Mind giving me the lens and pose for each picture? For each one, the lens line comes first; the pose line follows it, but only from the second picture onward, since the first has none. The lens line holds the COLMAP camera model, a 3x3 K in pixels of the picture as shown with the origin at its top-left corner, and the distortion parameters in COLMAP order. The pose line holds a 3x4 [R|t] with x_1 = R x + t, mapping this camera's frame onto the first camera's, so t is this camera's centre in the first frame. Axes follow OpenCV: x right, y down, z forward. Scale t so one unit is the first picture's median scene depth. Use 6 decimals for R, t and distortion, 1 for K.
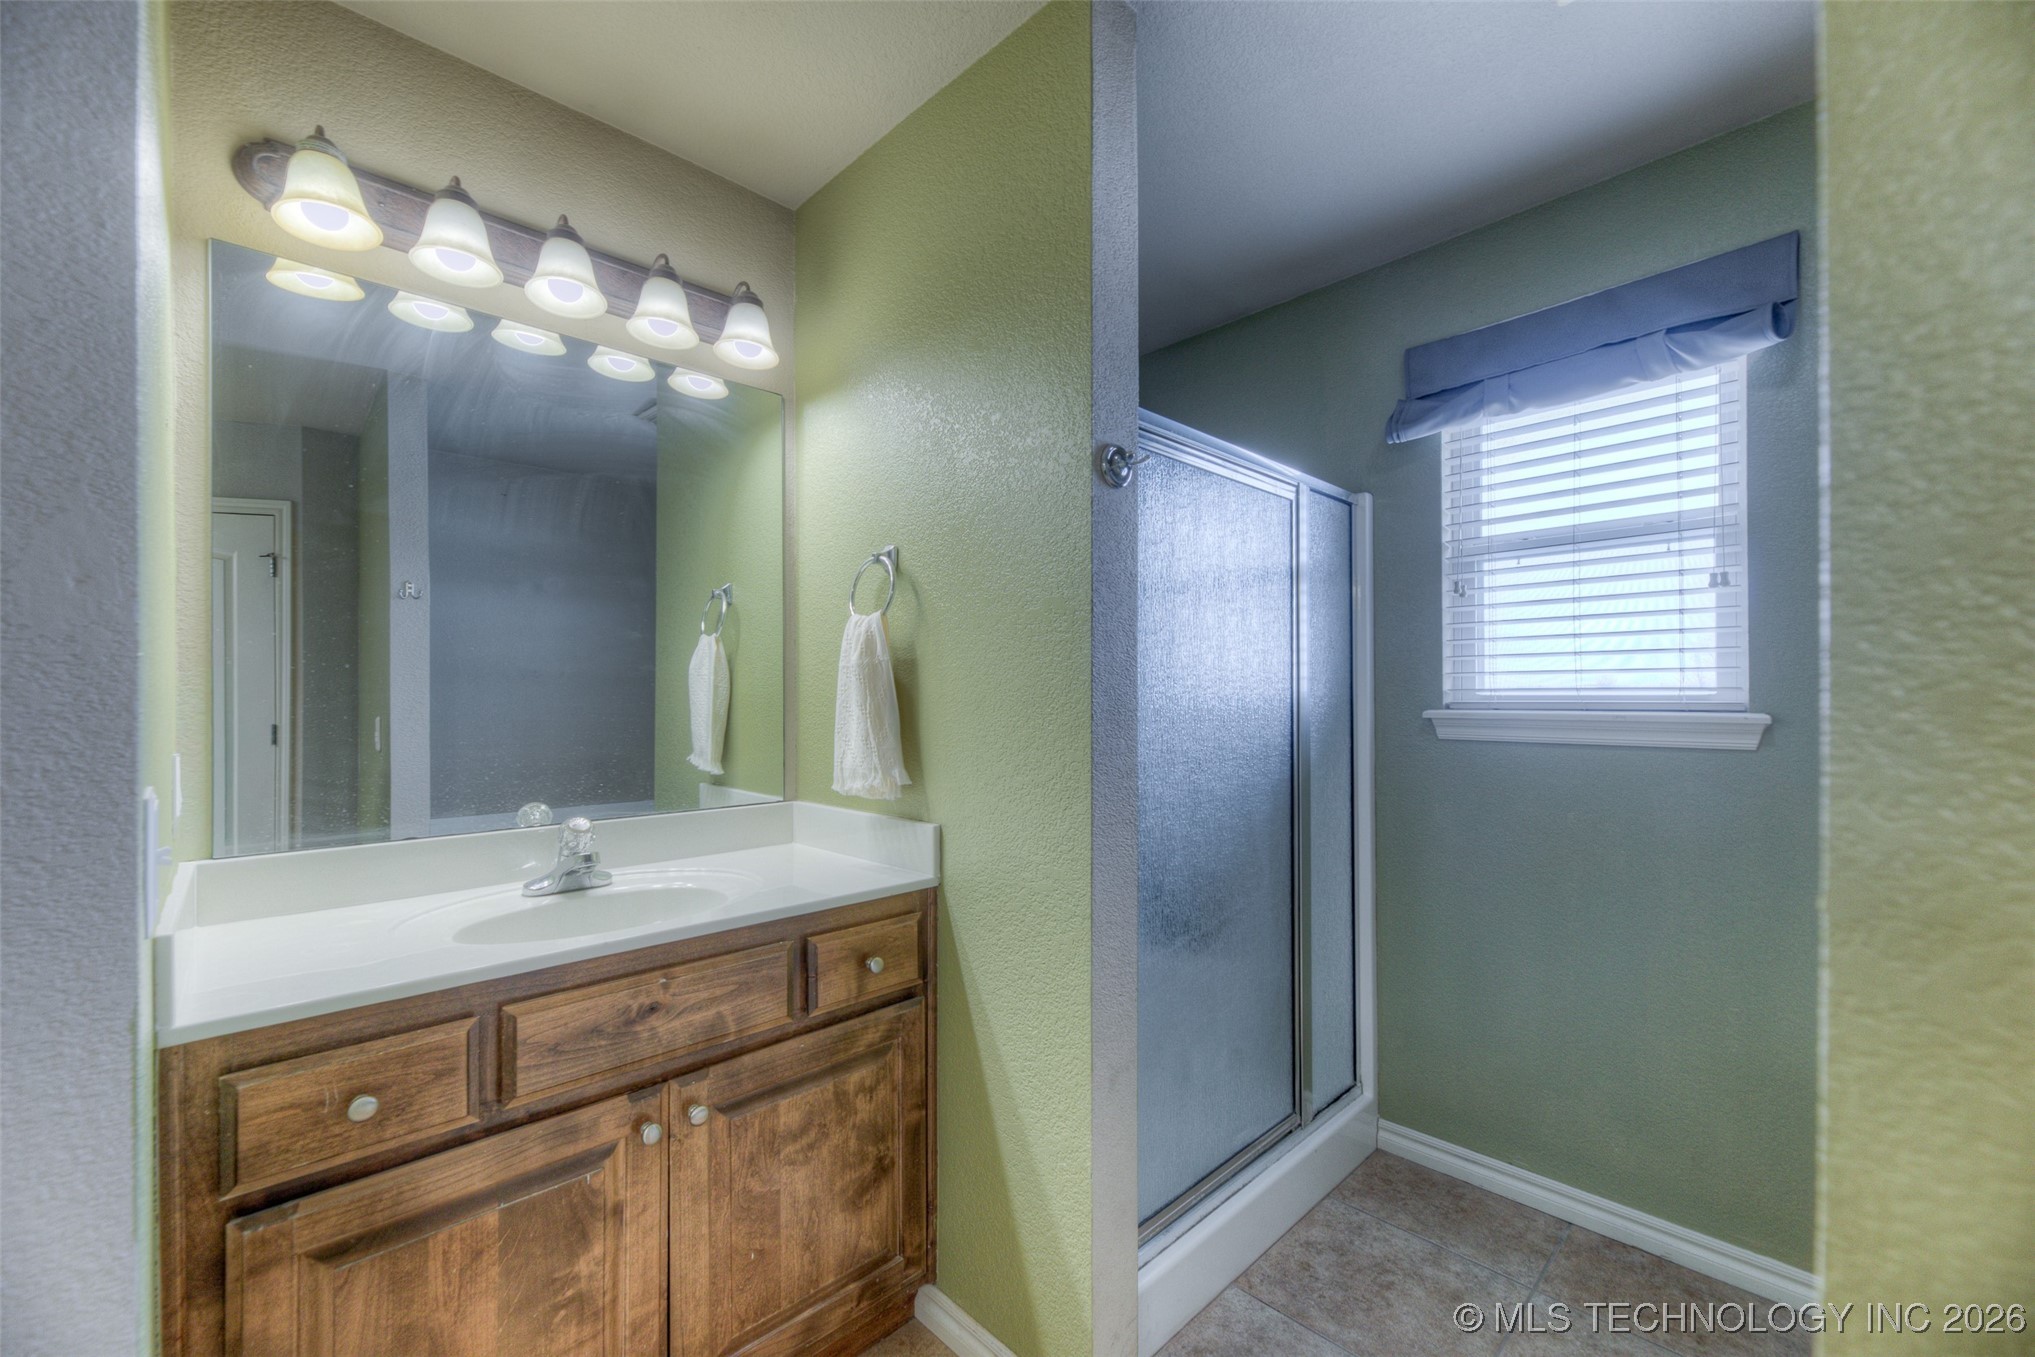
lens RADIAL K [[815.5, 0, 1016.0], [0, 815.5, 694.0], [0, 0, 1]] dist [0.006054, -0.000580]
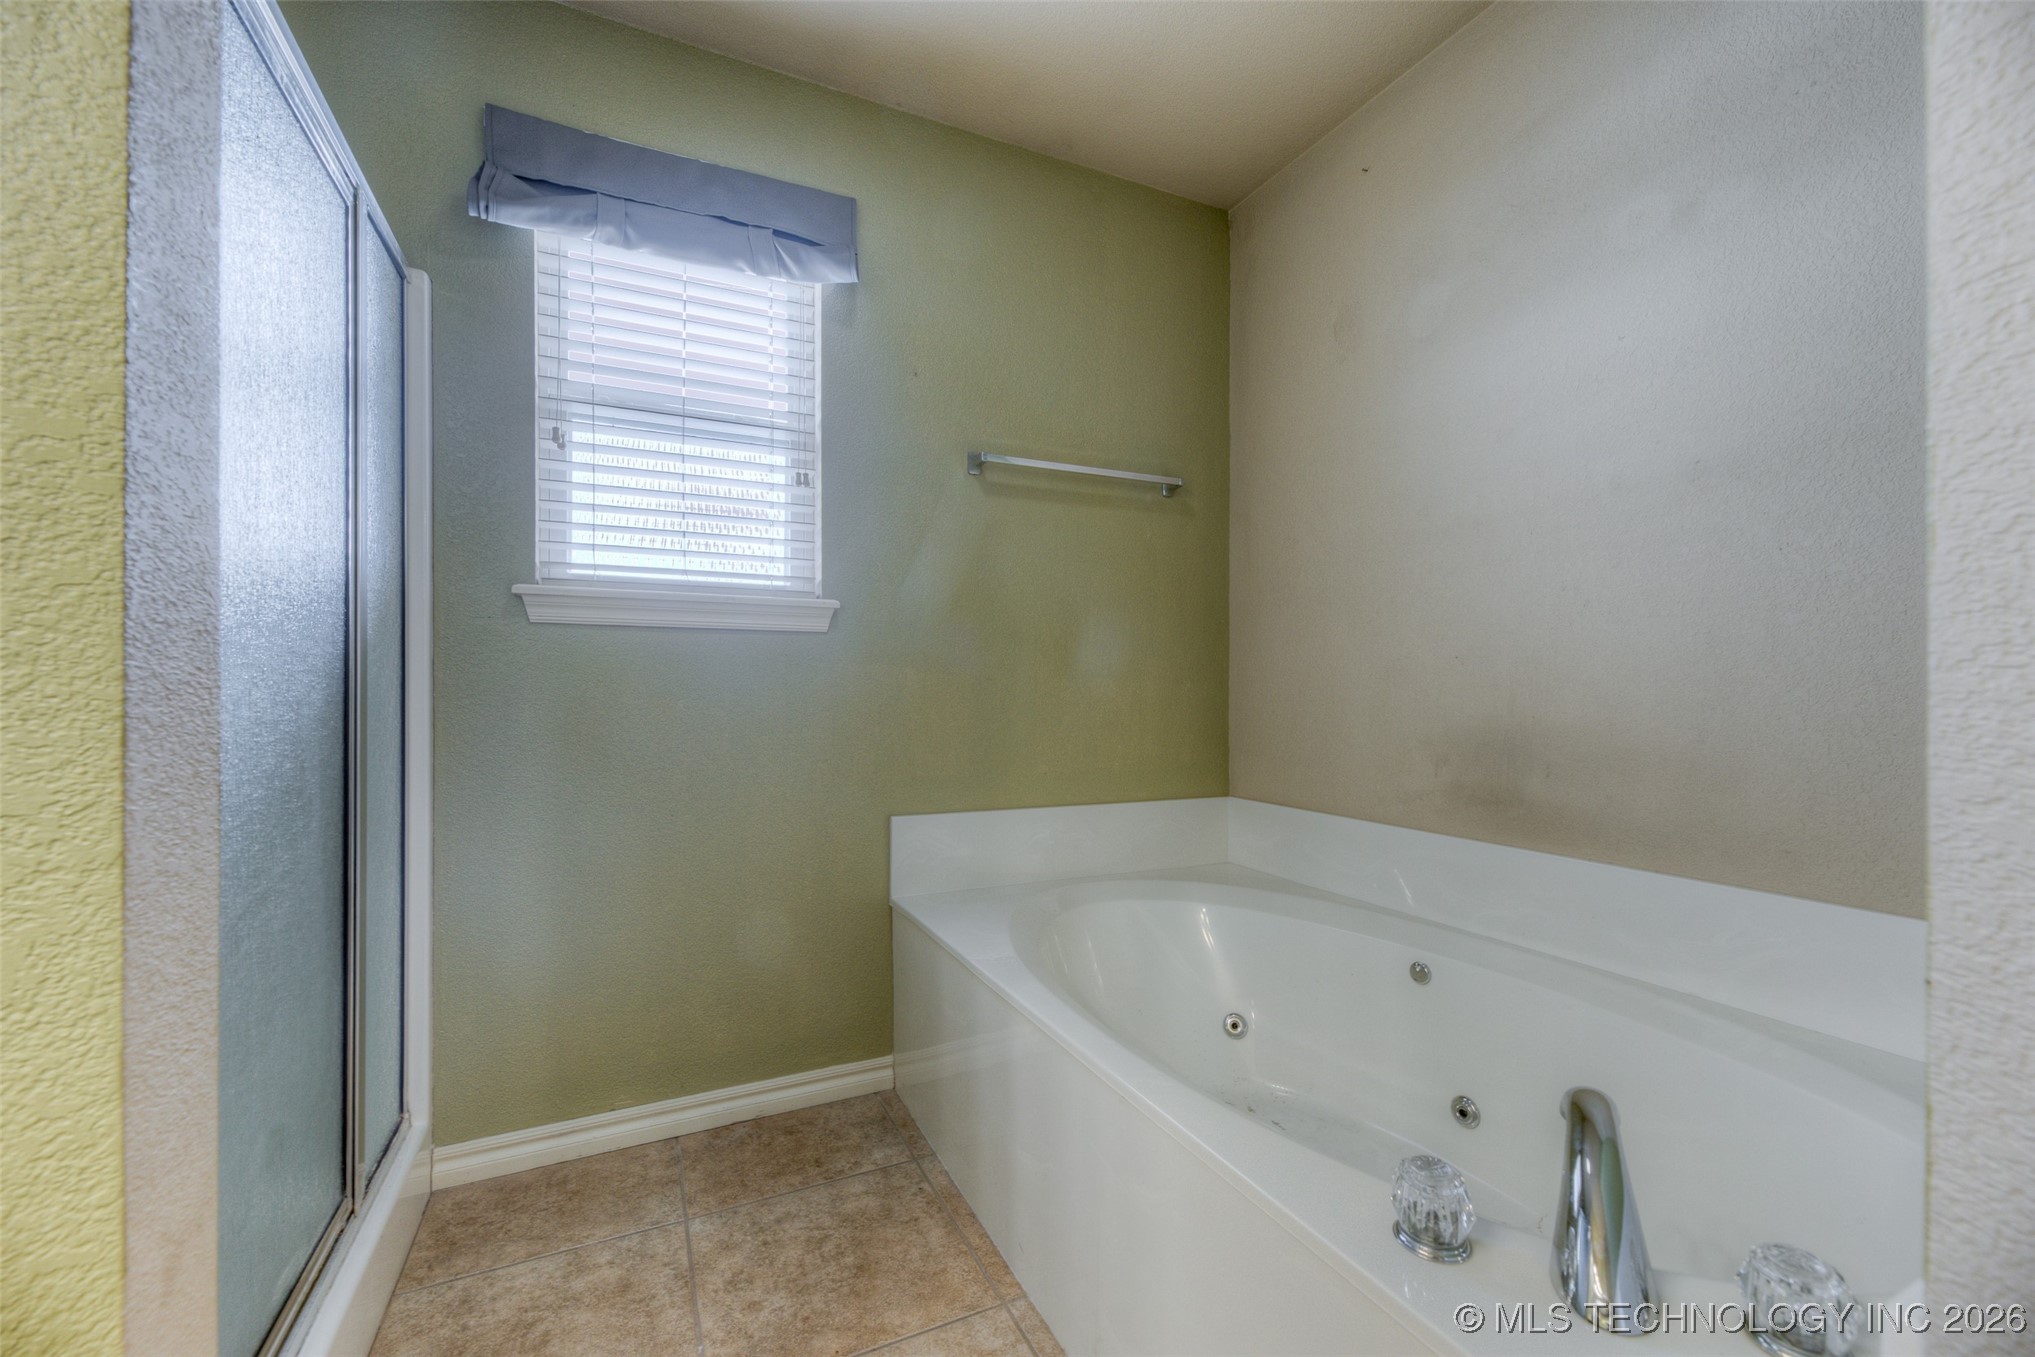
lens RADIAL K [[815.5, 0, 1006.6], [0, 815.5, 688.1], [0, 0, 1]] dist [0.006054, -0.000580]
pose [[0.318330, 0.007332, 0.947952, -0.099599], [-0.007026, 0.999961, -0.005375, 0.144699], [-0.947954, -0.004949, 0.318369, 0.372955]]
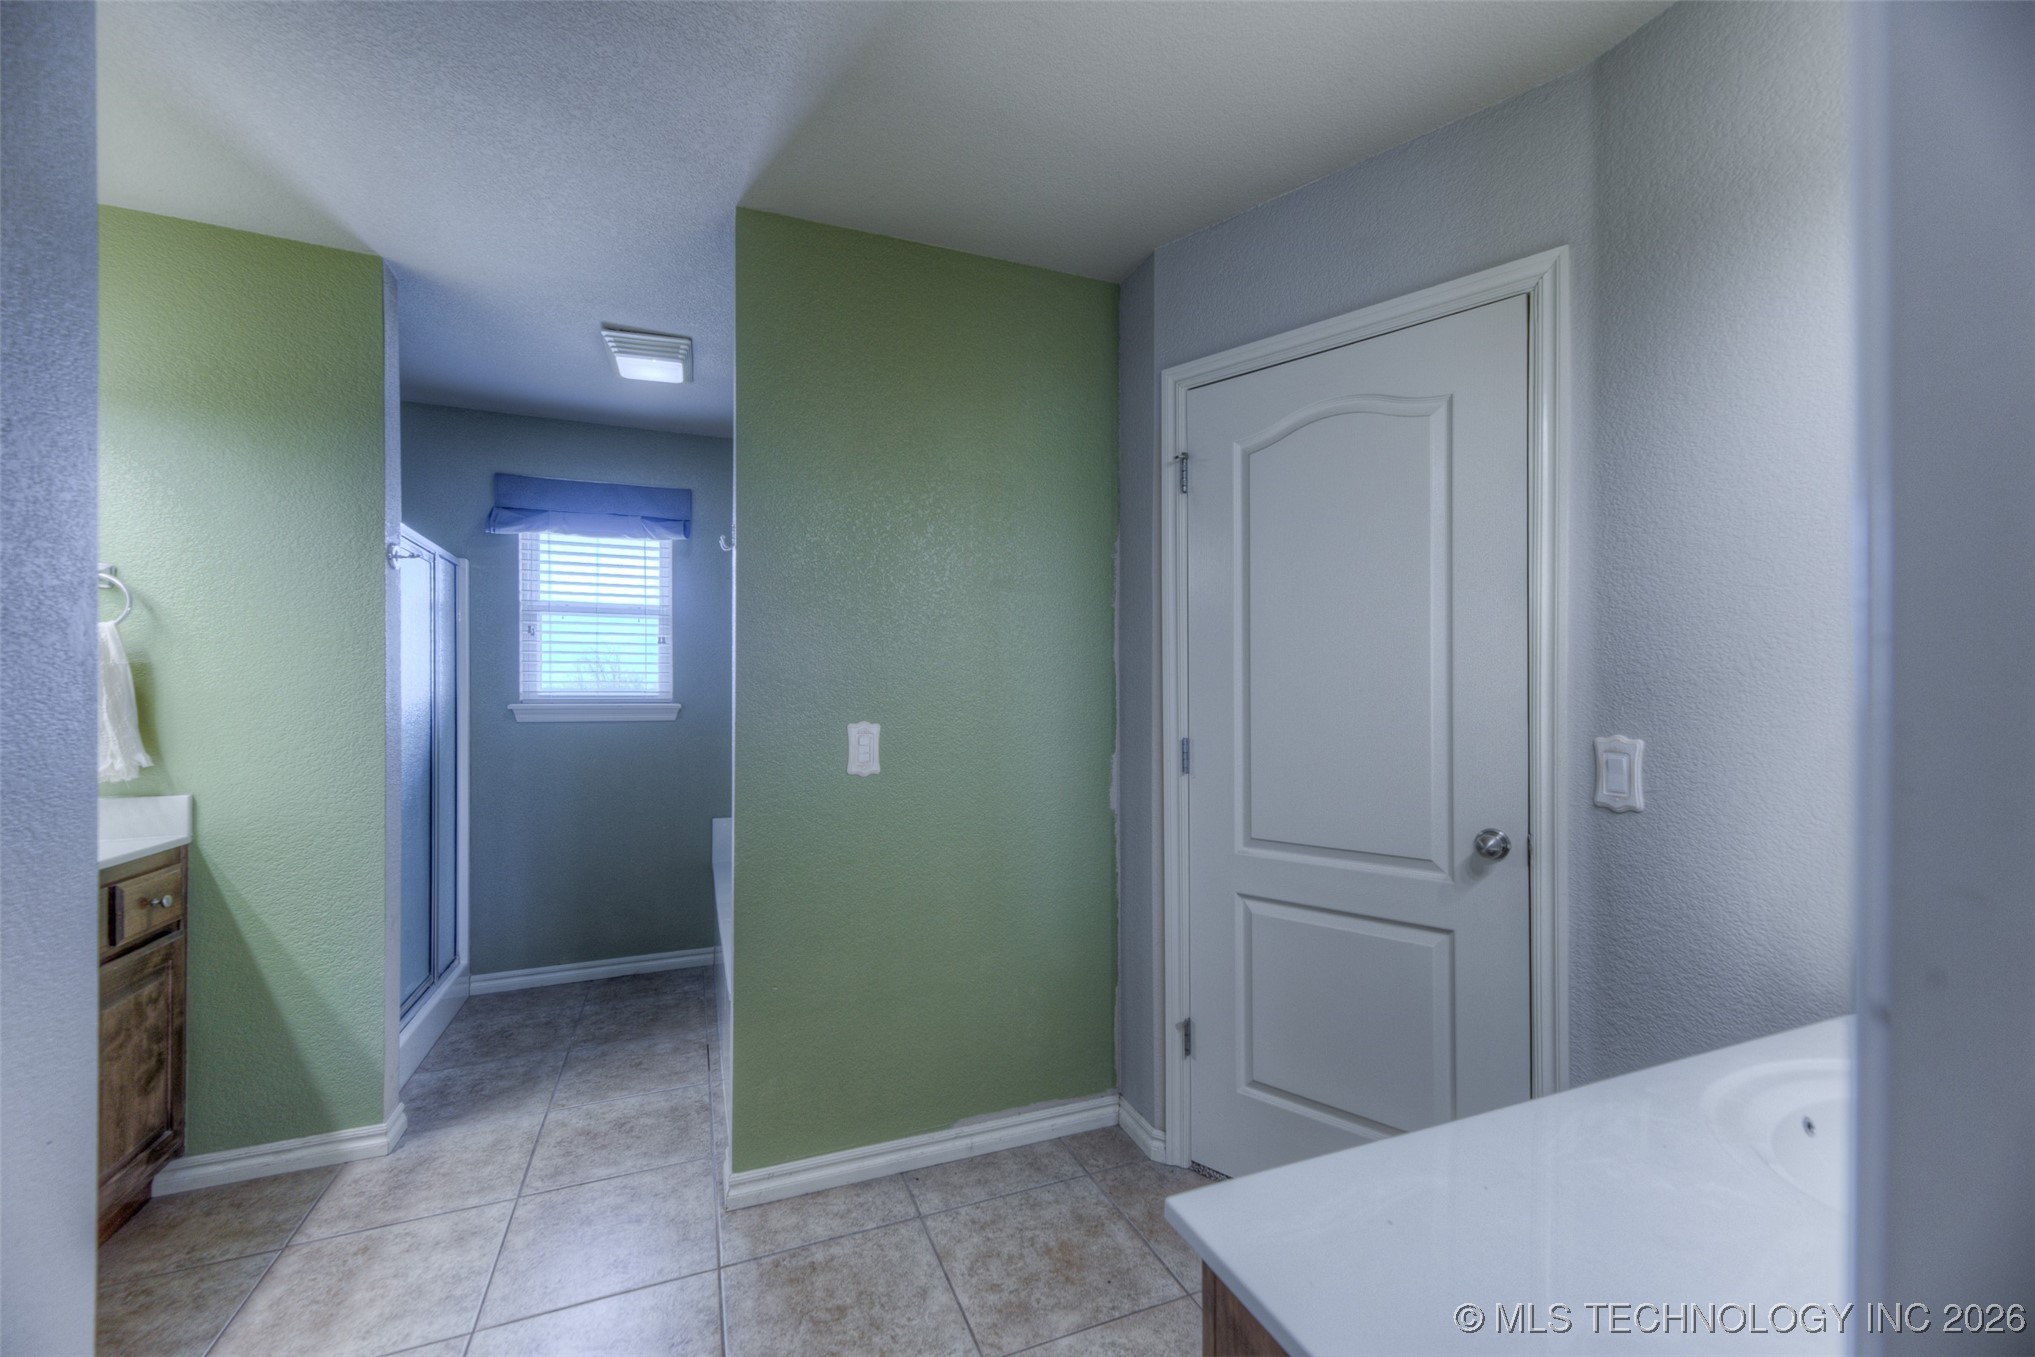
lens RADIAL K [[815.5, 0, 1023.7], [0, 815.5, 686.9], [0, 0, 1]] dist [0.006054, -0.000580]
pose [[0.361622, 0.012092, 0.932246, -0.749606], [-0.001674, 0.999923, -0.012320, 0.004609], [-0.932323, 0.002894, 0.361614, -0.620779]]
